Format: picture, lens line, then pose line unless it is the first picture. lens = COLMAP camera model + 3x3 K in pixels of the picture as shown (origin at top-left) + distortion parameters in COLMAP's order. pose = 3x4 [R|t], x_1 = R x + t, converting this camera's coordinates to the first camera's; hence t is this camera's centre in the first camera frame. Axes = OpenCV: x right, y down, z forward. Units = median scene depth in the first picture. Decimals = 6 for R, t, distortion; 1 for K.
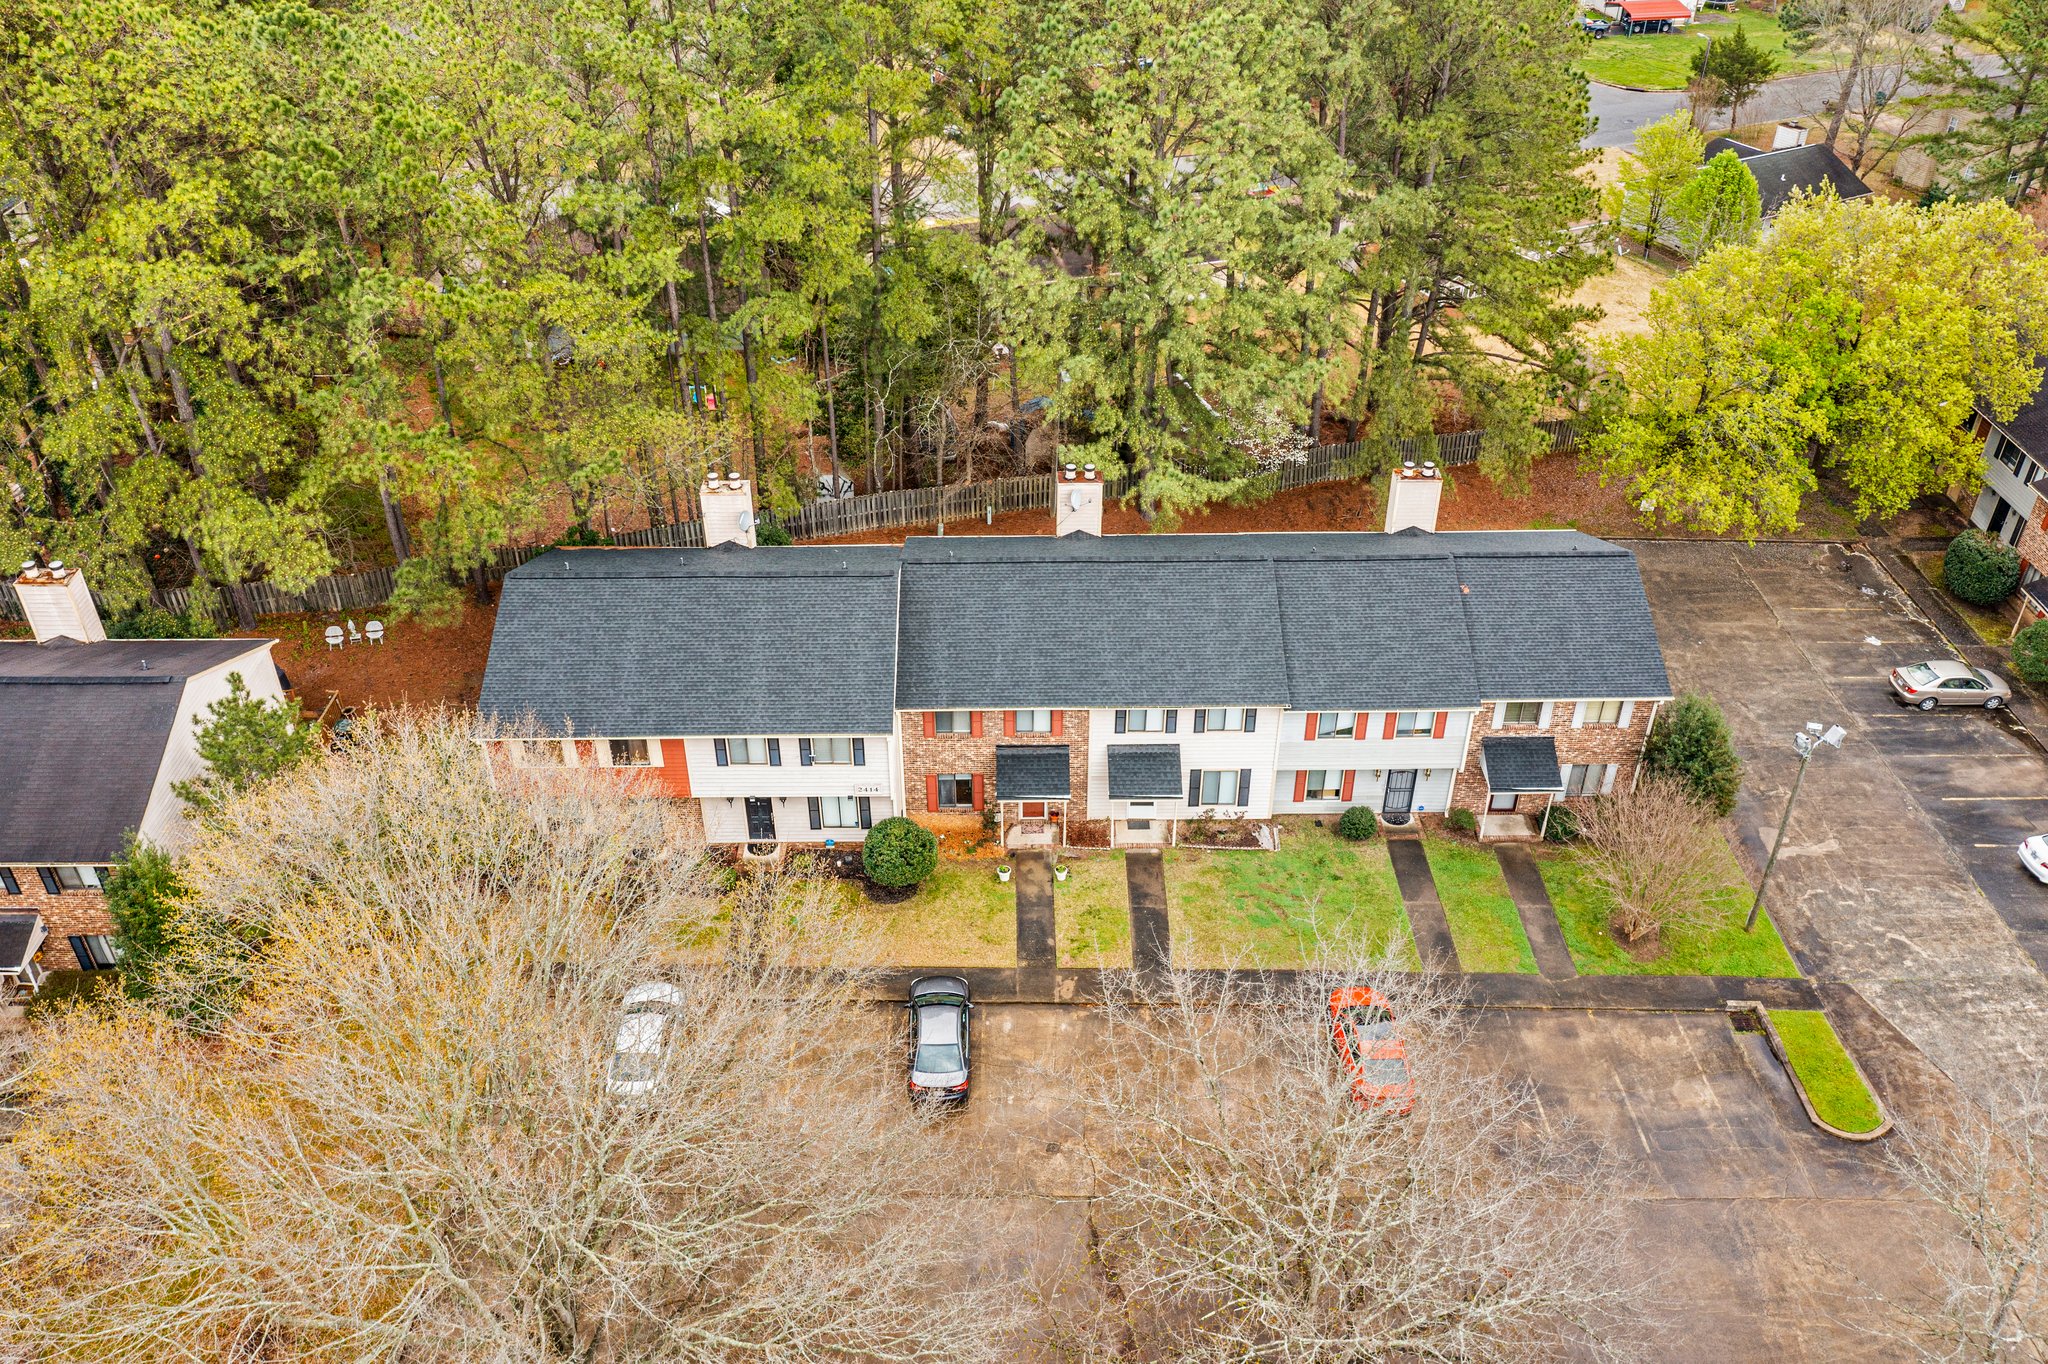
lens RADIAL K [[1627.1, 0, 1023.5], [0, 1627.1, 689.2], [0, 0, 1]] dist [-0.006006, 0.017089]
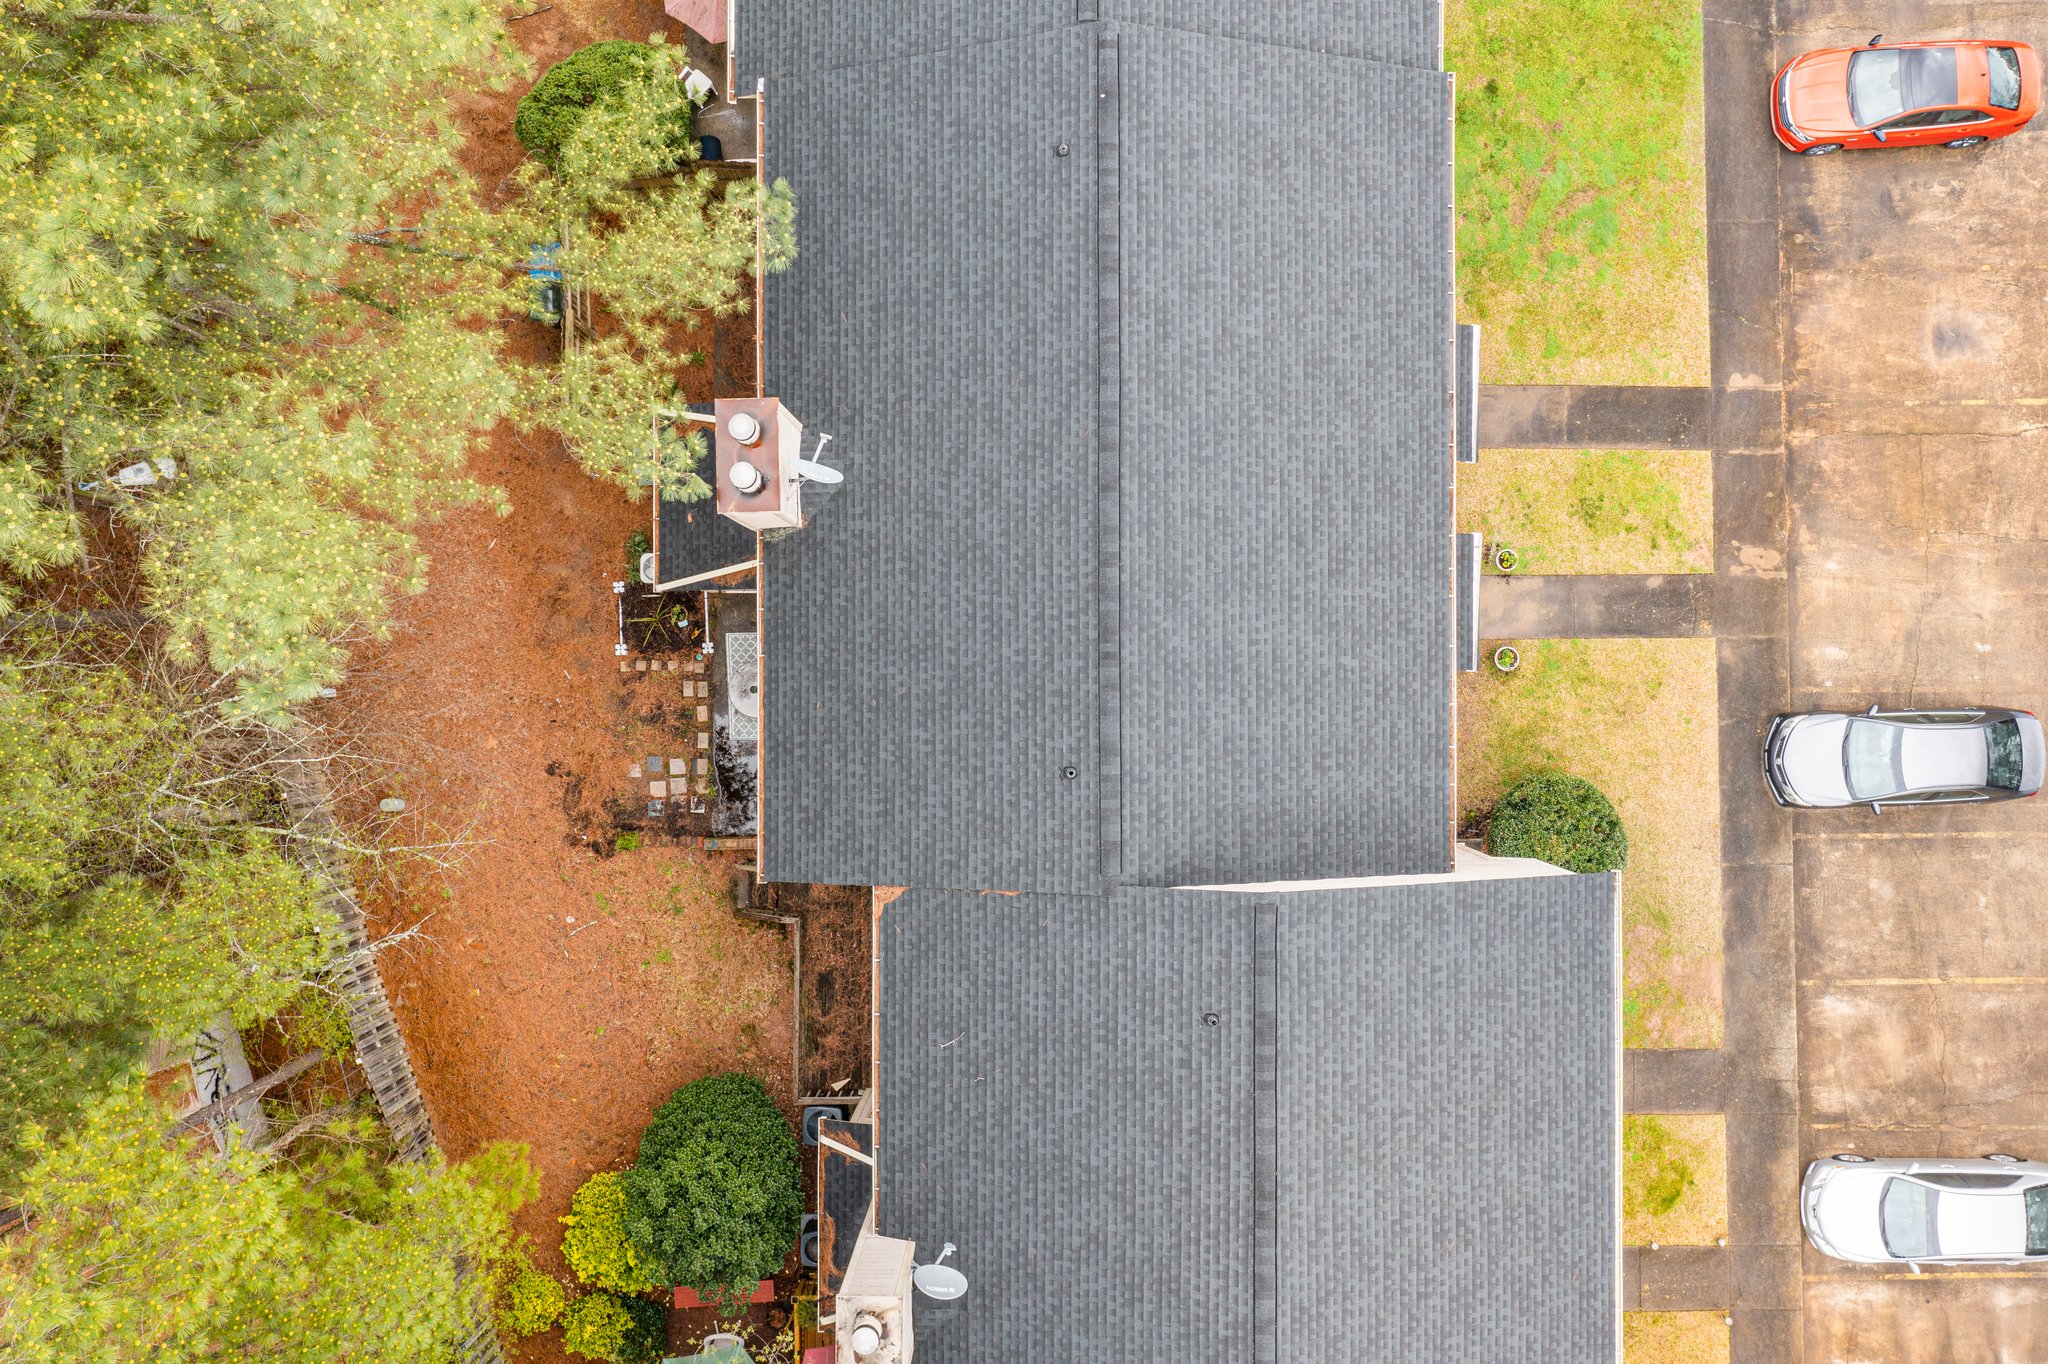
lens RADIAL K [[1627.1, 0, 1023.5], [0, 1627.1, 689.2], [0, 0, 1]] dist [-0.006006, 0.017089]
pose [[0.011589, -0.999928, -0.003022, -0.023626], [0.582133, 0.004289, 0.813082, -0.456294], [-0.813011, -0.011182, 0.582141, 0.800162]]
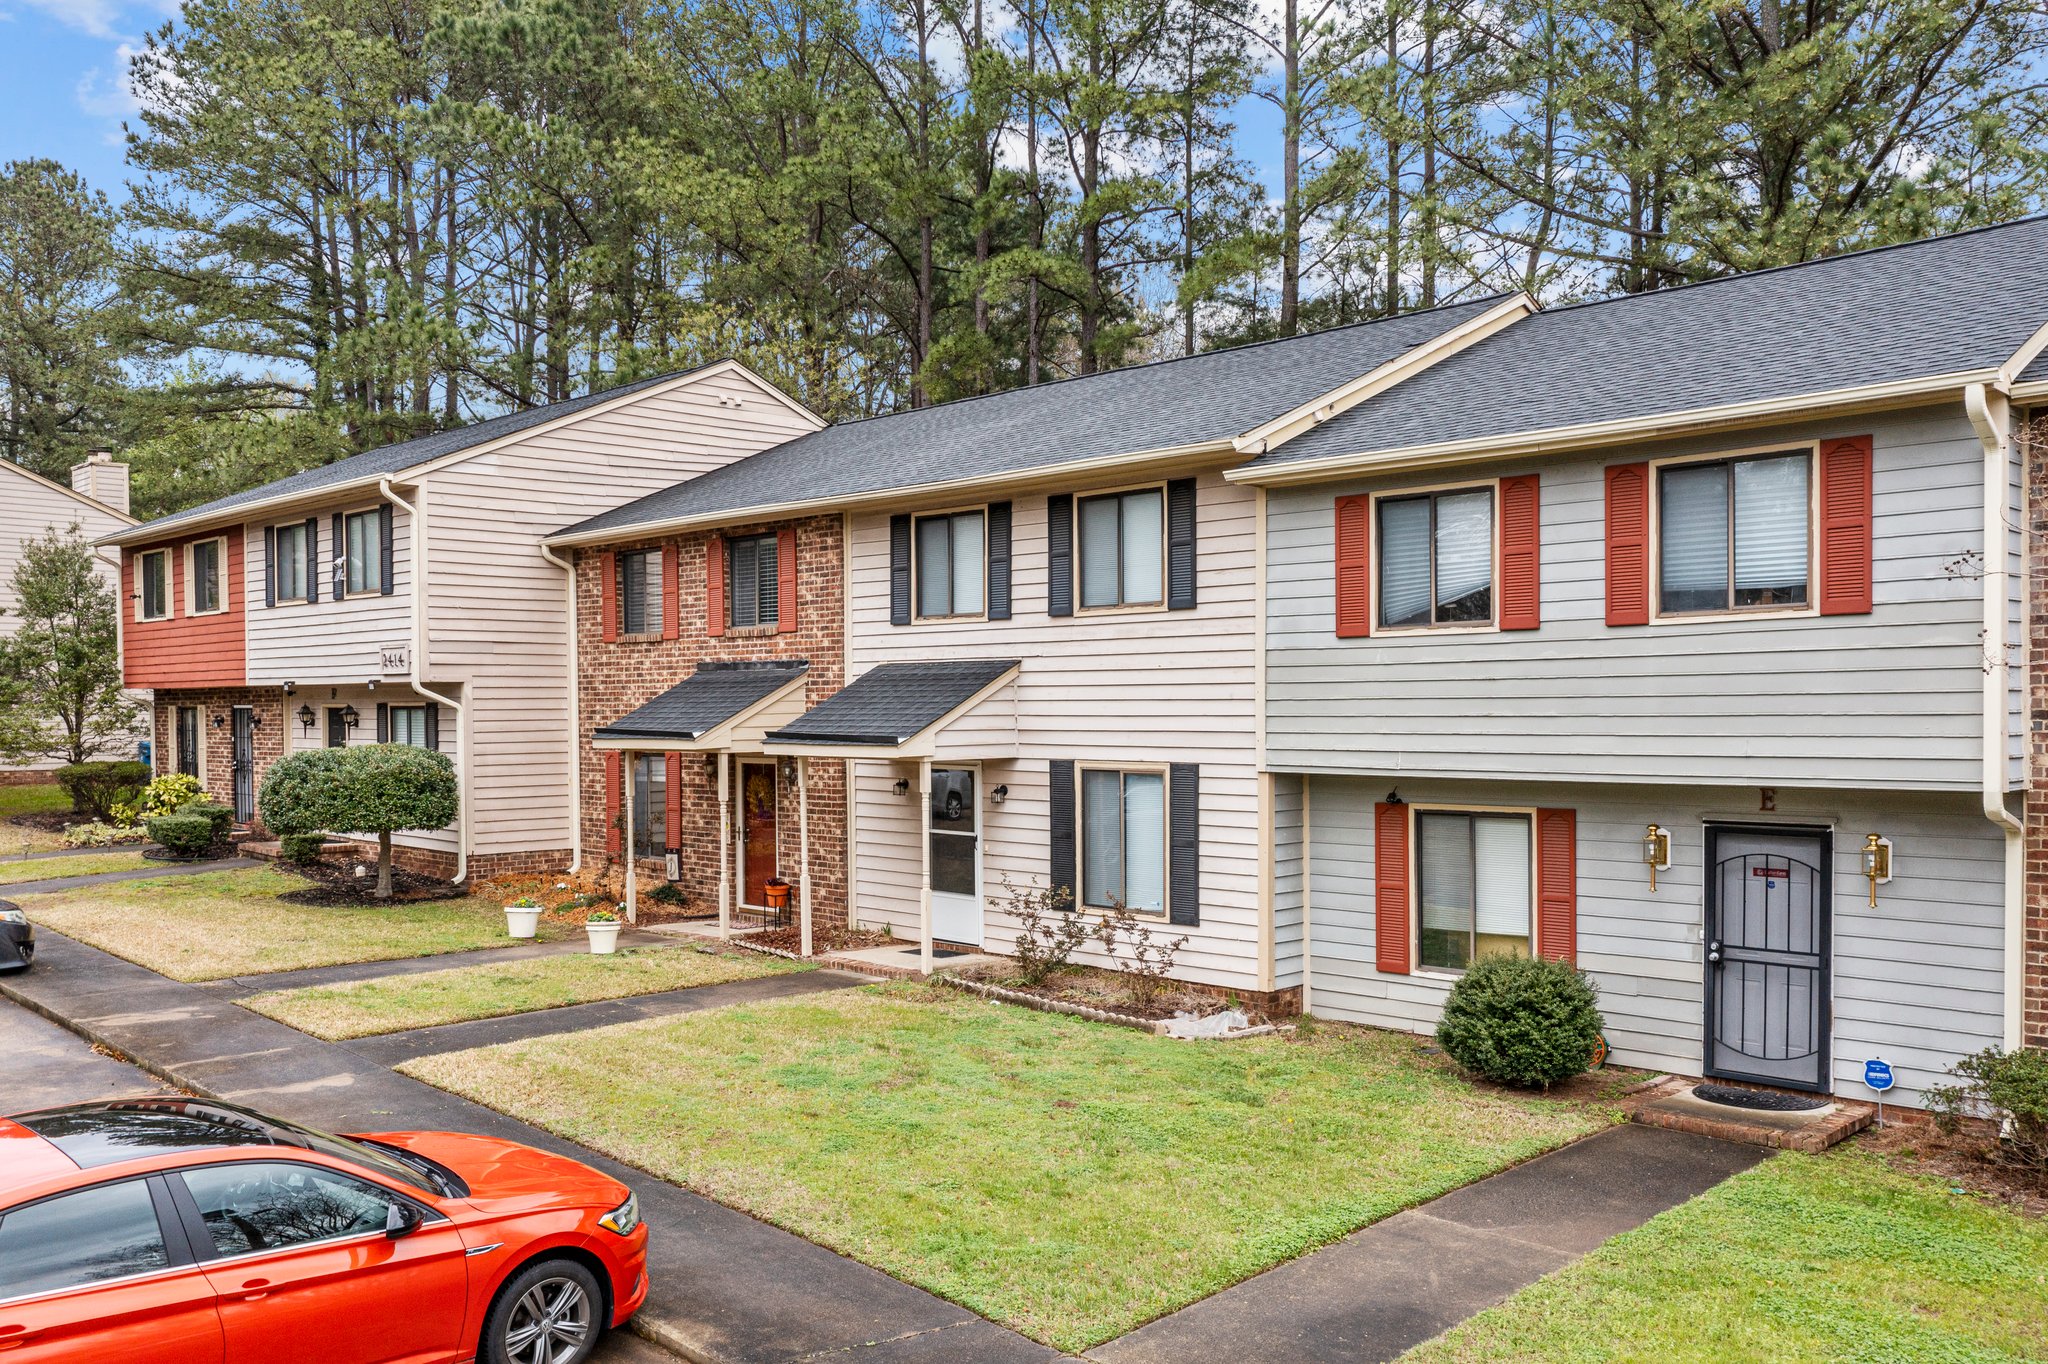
lens RADIAL K [[1645.4, 0, 1073.1], [0, 1645.4, 749.7], [0, 0, 1]] dist [-0.049800, 0.003477]
pose [[0.720062, 0.015536, -0.693736, 0.339001], [-0.398868, 0.827347, -0.395476, 0.178320], [0.567816, 0.561476, 0.601938, 0.820003]]
